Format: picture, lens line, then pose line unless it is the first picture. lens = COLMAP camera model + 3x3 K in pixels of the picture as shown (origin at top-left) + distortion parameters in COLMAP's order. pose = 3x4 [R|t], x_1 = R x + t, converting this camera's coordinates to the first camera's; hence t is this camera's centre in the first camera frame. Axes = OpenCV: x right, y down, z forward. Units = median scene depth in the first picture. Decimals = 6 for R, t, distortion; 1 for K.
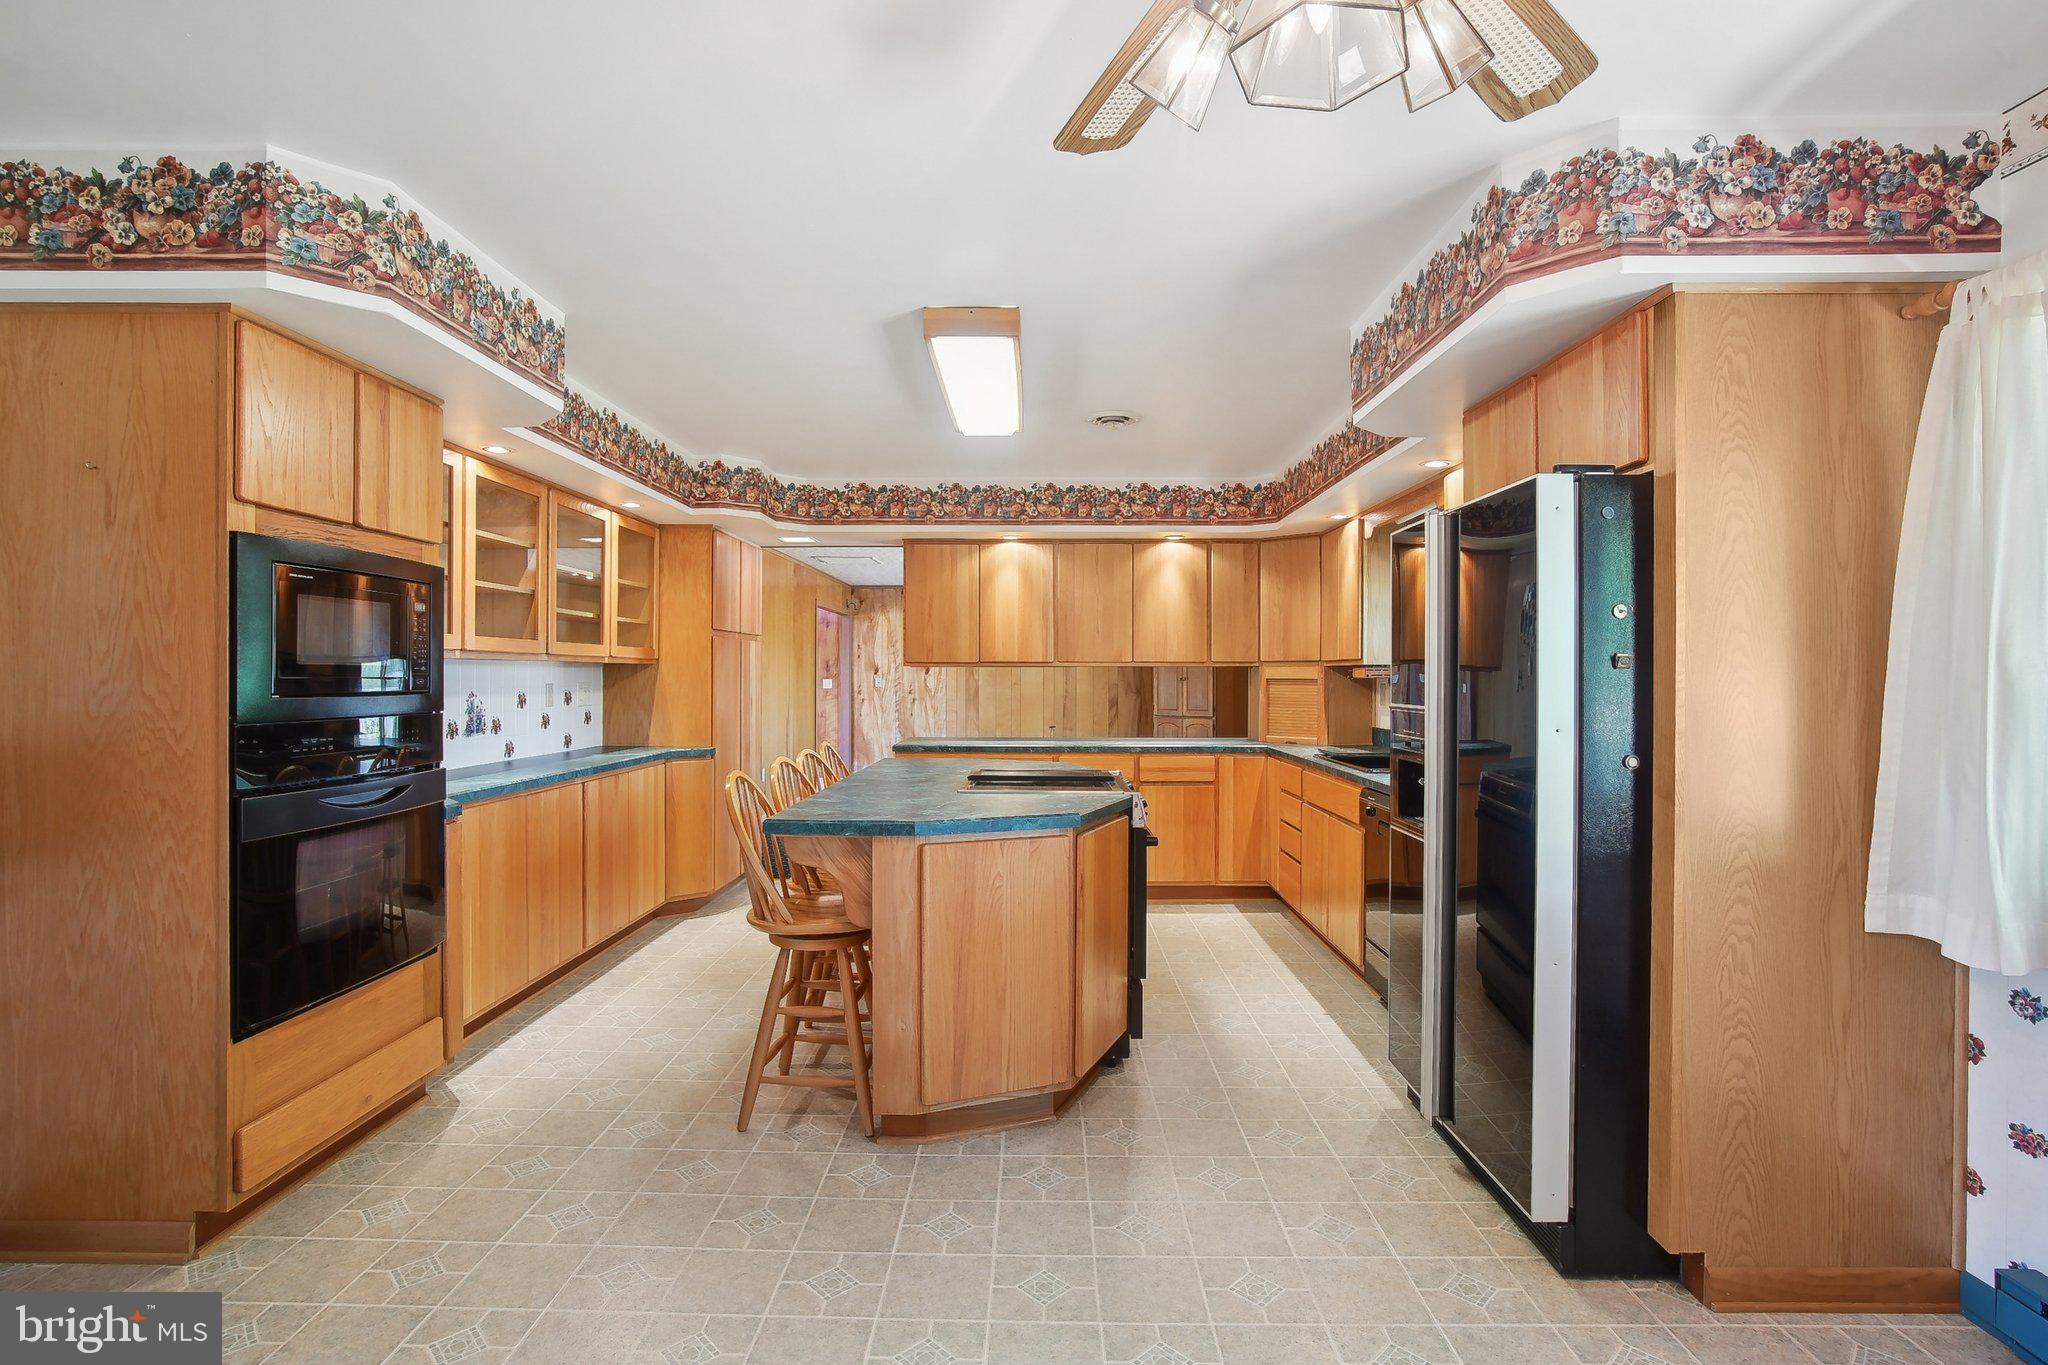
lens RADIAL K [[977.7, 0, 1024.6], [0, 977.7, 678.0], [0, 0, 1]] dist [0.001854, 0.000124]
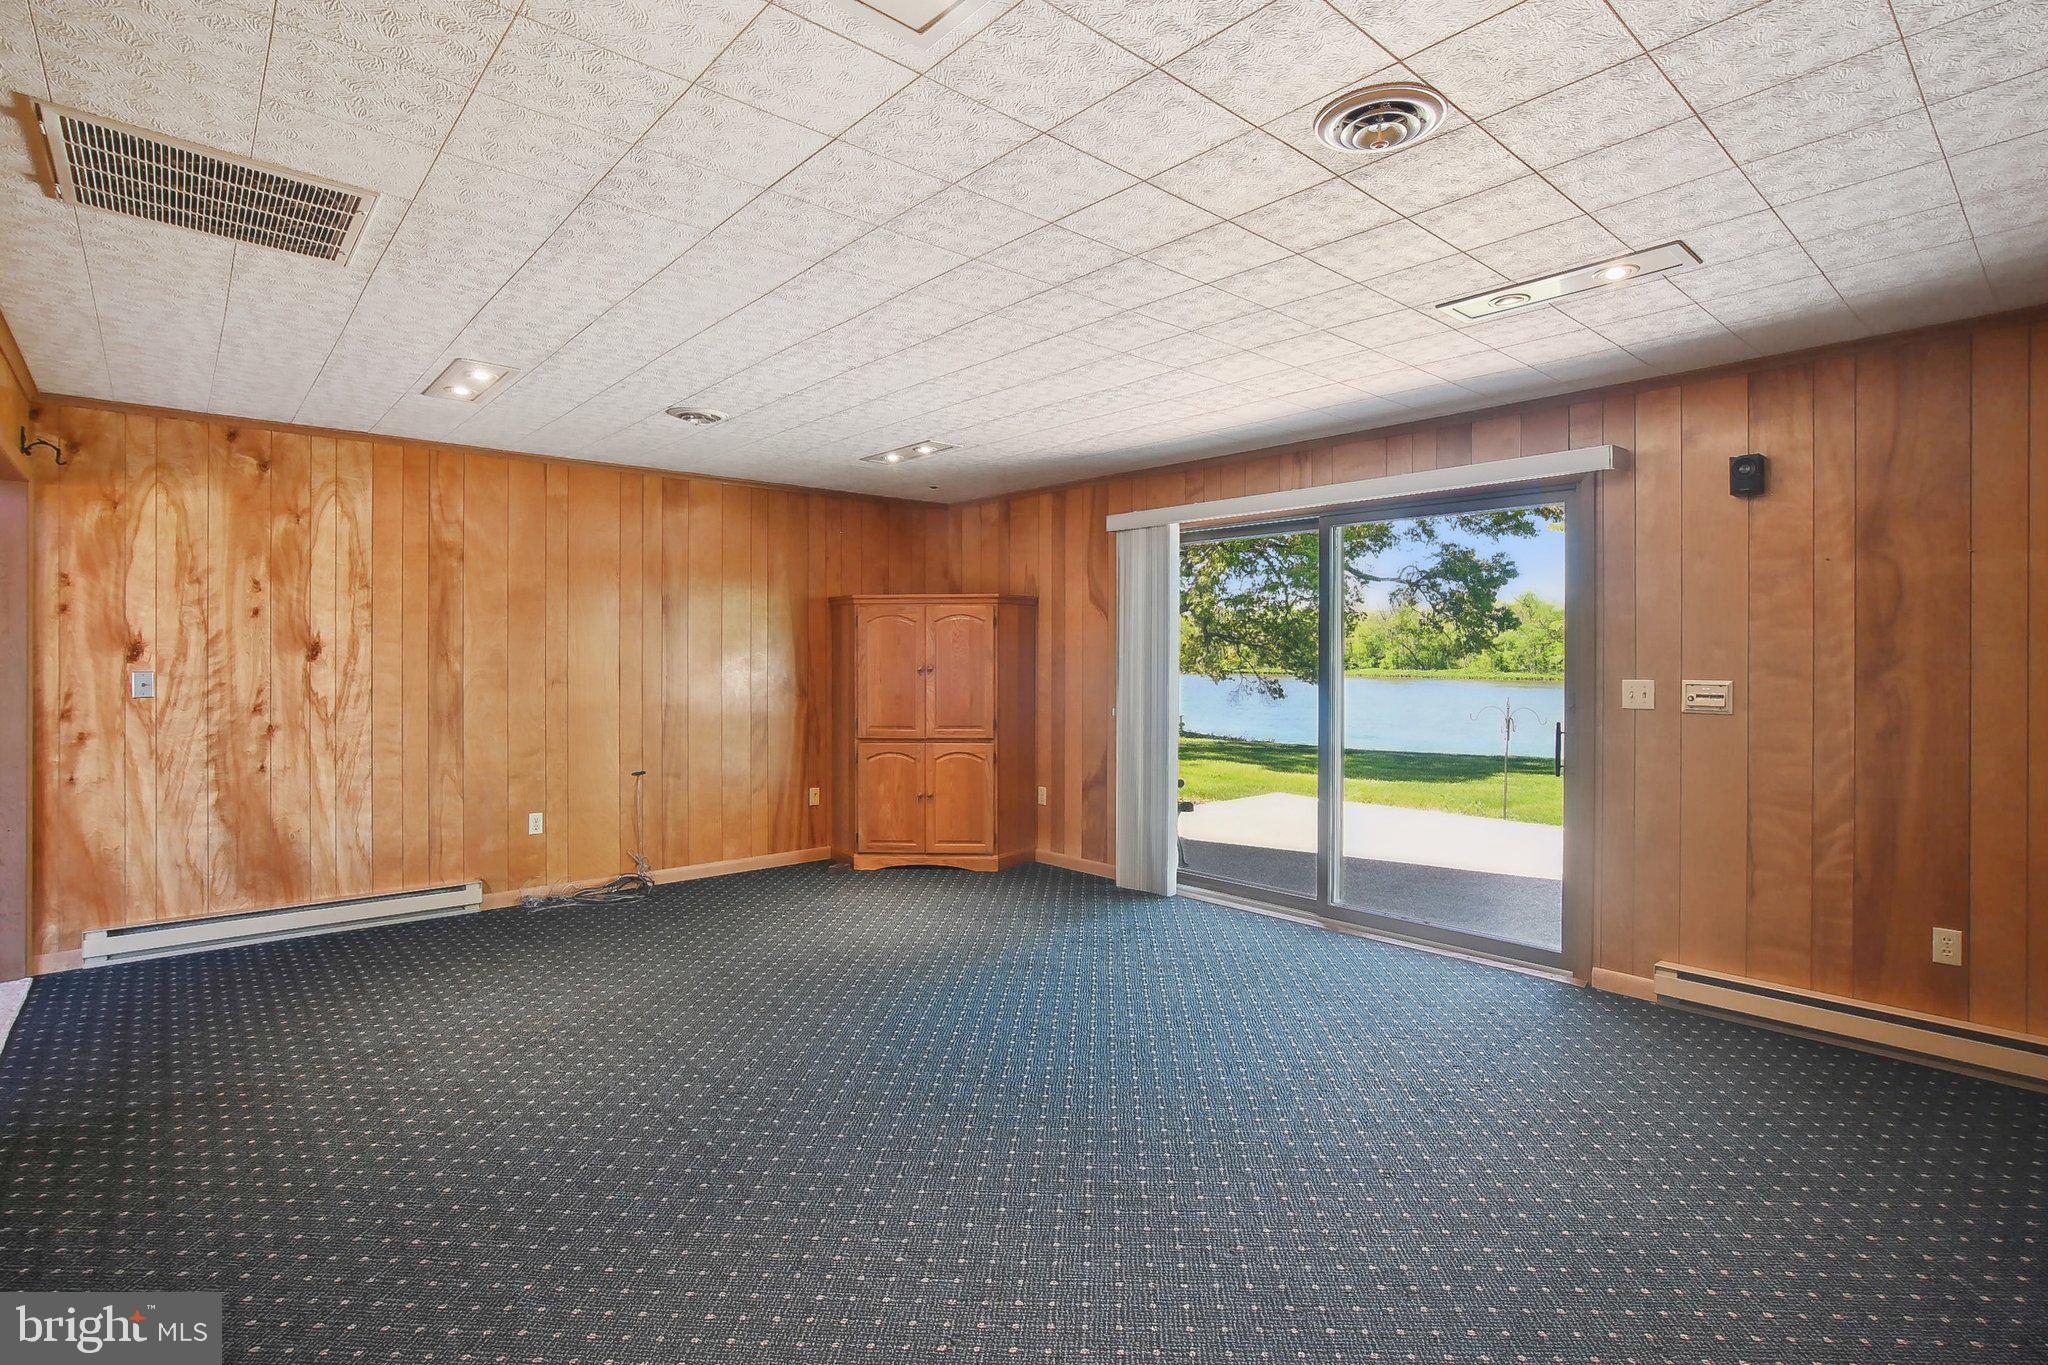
lens RADIAL K [[977.7, 0, 1027.0], [0, 977.7, 670.1], [0, 0, 1]] dist [0.001854, 0.000124]
pose [[0.735792, -0.009011, 0.677148, -0.153648], [0.007034, 0.999959, 0.005663, -0.000388], [-0.677171, 0.000596, 0.735825, 0.526998]]
